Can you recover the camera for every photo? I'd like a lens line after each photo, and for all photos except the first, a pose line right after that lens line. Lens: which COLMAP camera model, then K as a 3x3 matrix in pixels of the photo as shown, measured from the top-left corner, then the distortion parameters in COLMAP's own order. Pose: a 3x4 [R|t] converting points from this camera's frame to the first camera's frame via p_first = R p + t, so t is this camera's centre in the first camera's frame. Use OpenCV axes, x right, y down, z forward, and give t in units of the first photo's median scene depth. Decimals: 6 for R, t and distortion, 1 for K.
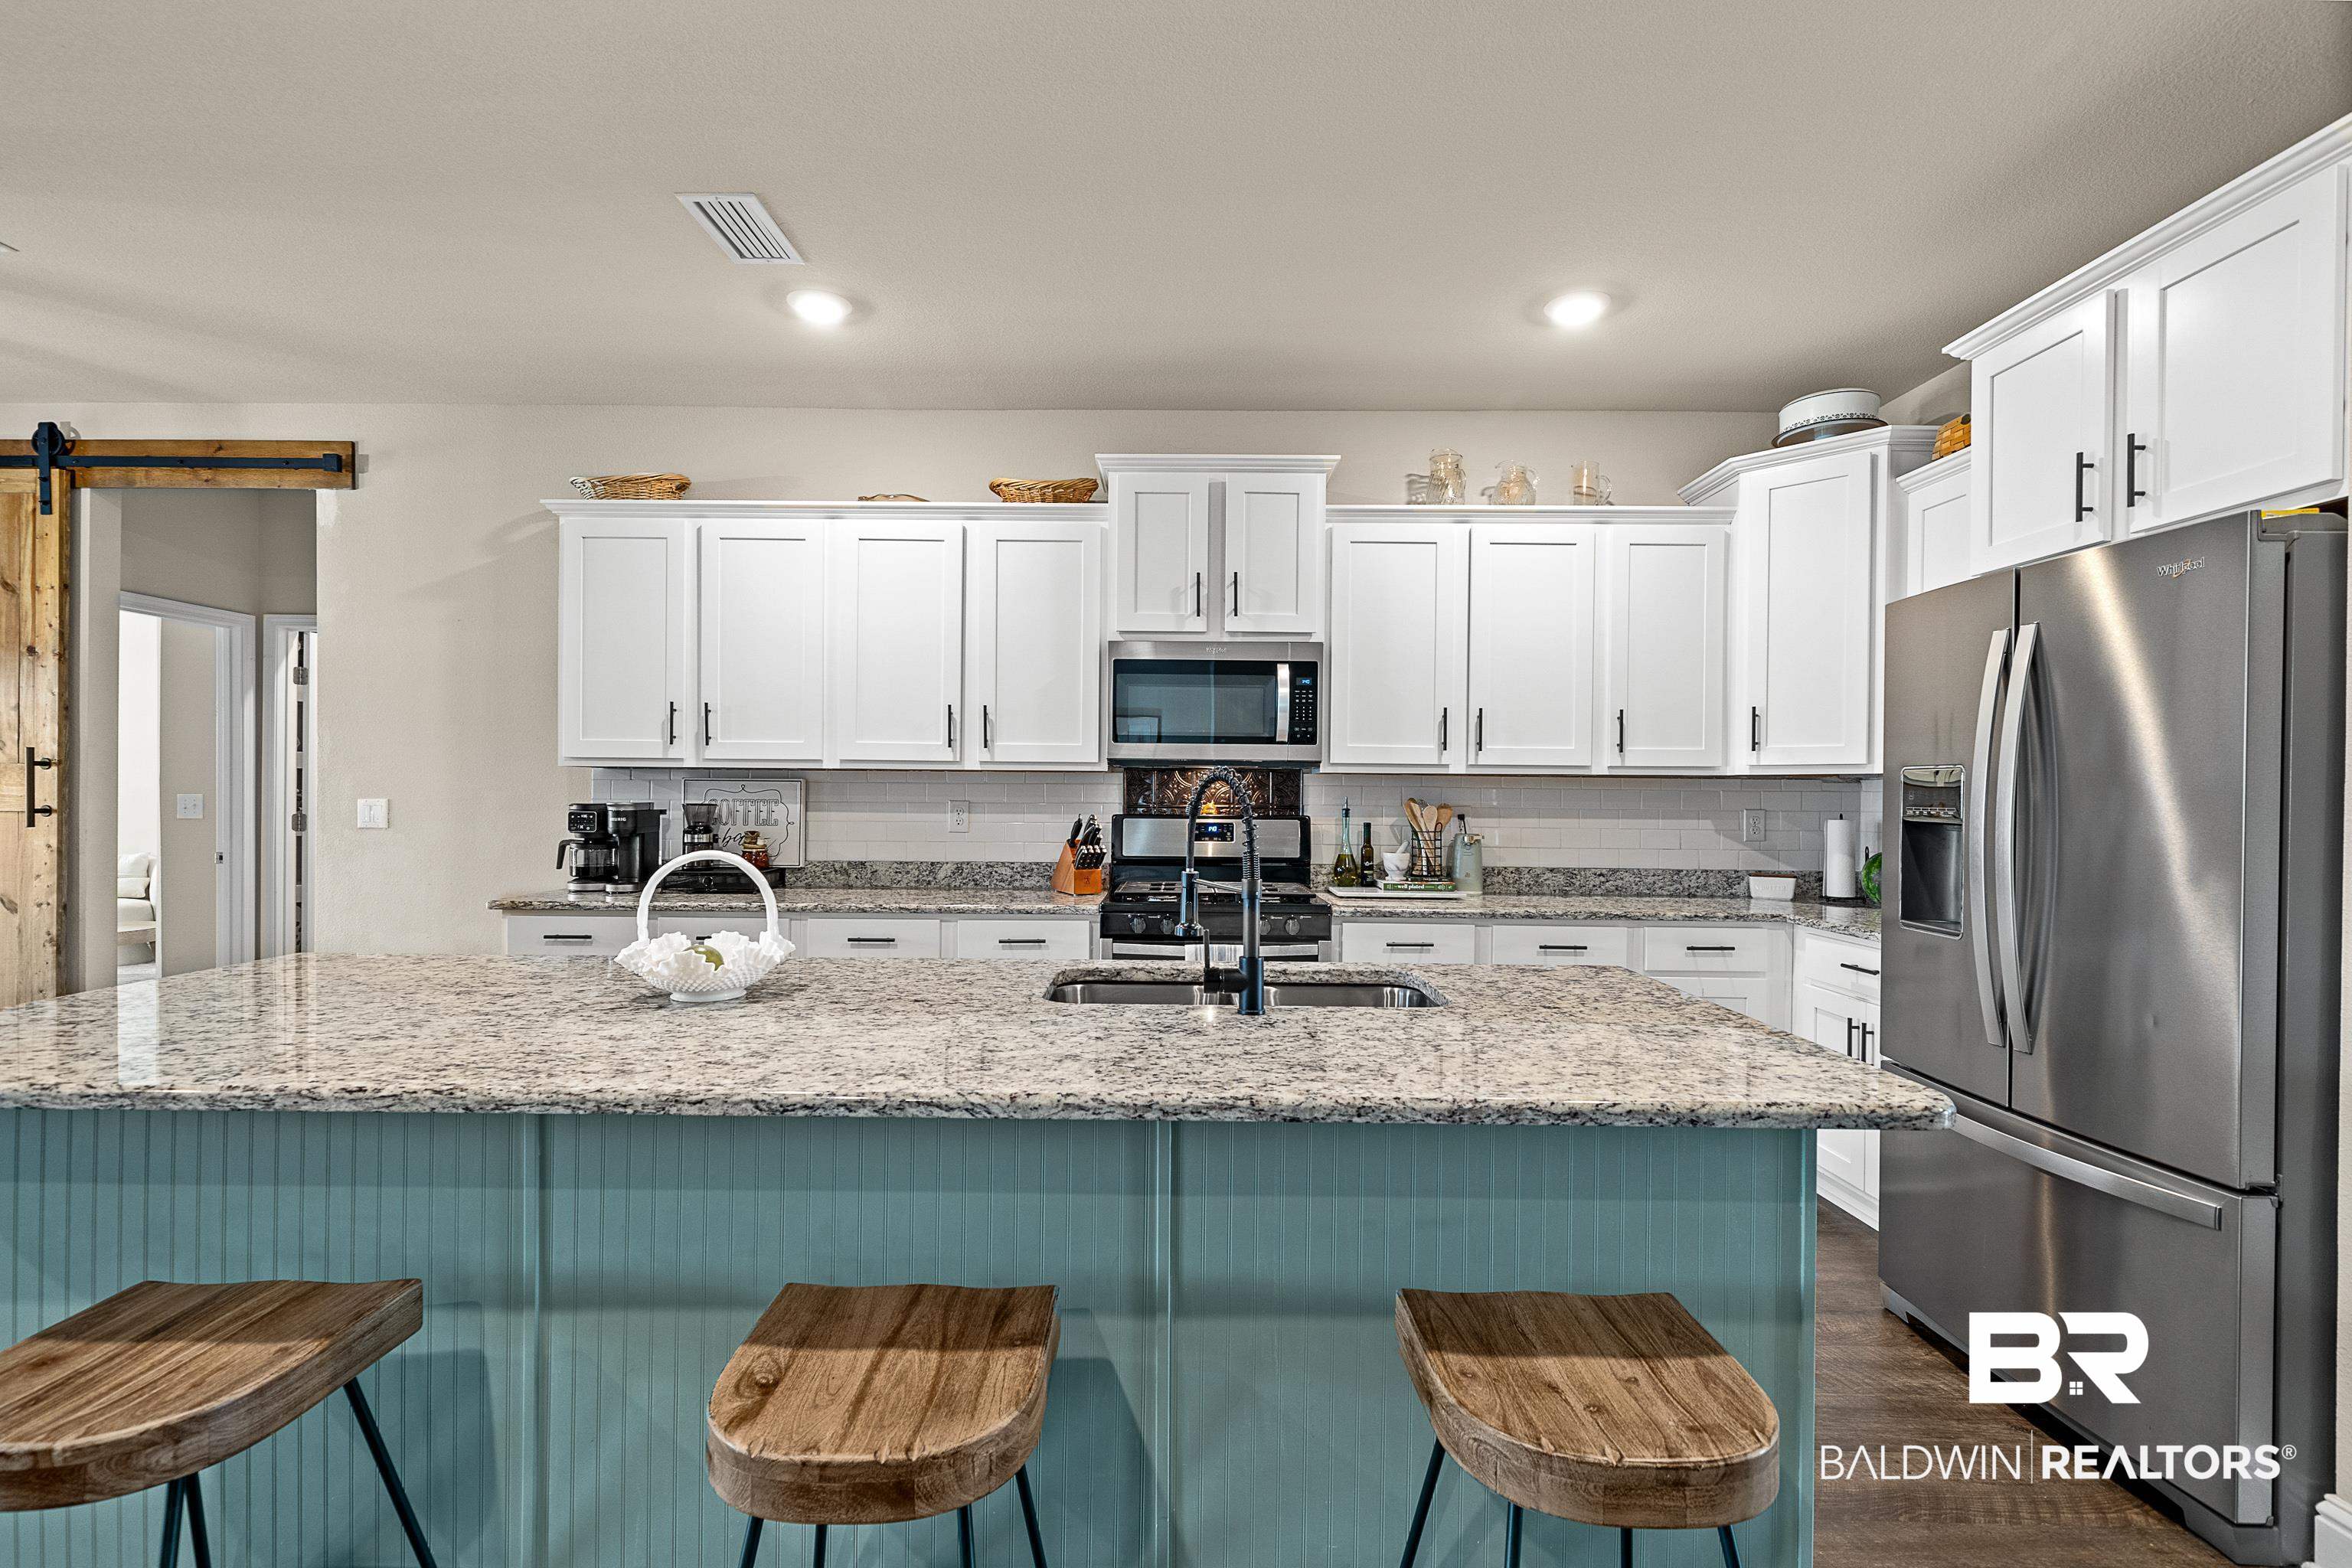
lens RADIAL K [[1047.2, 0, 1172.4], [0, 1047.2, 794.3], [0, 0, 1]] dist [0.002080, 0.001130]
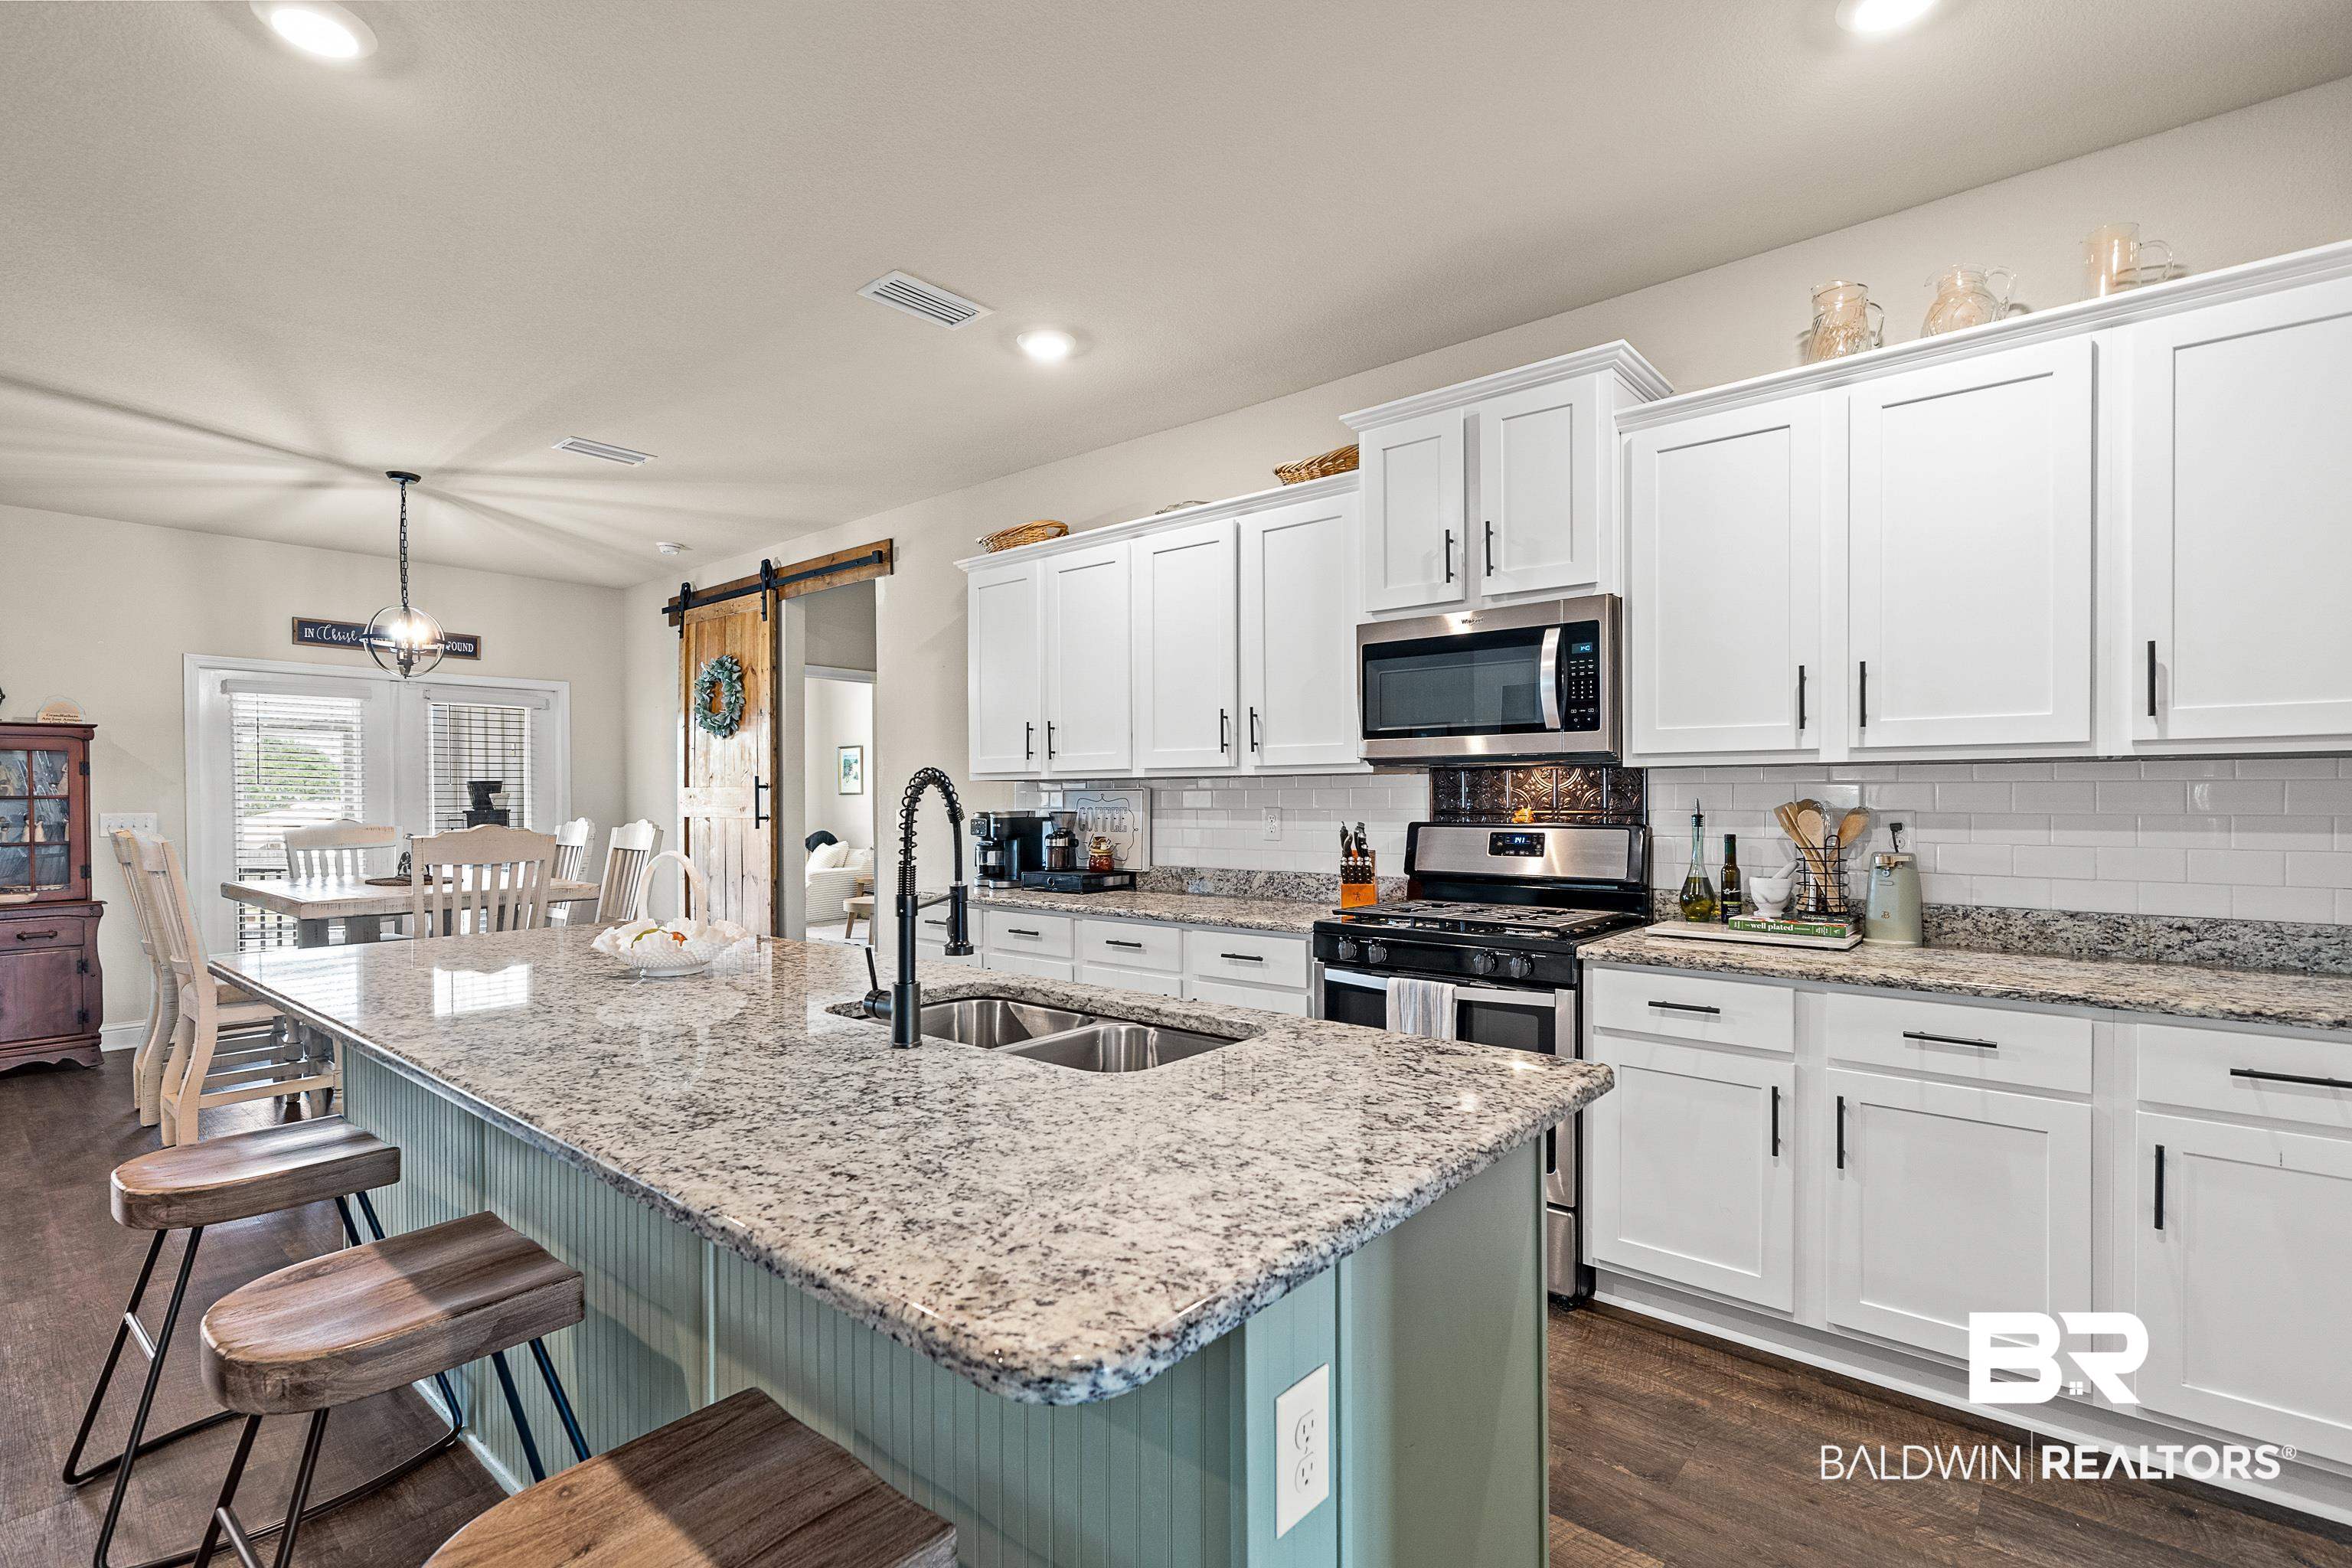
lens RADIAL K [[1068.3, 0, 1191.1], [0, 1068.3, 805.5], [0, 0, 1]] dist [0.001814, 0.001243]
pose [[0.774170, -0.007298, -0.632935, 0.385004], [0.009815, 0.999952, 0.000475, 0.003468], [0.632901, -0.006580, 0.774204, 0.209000]]
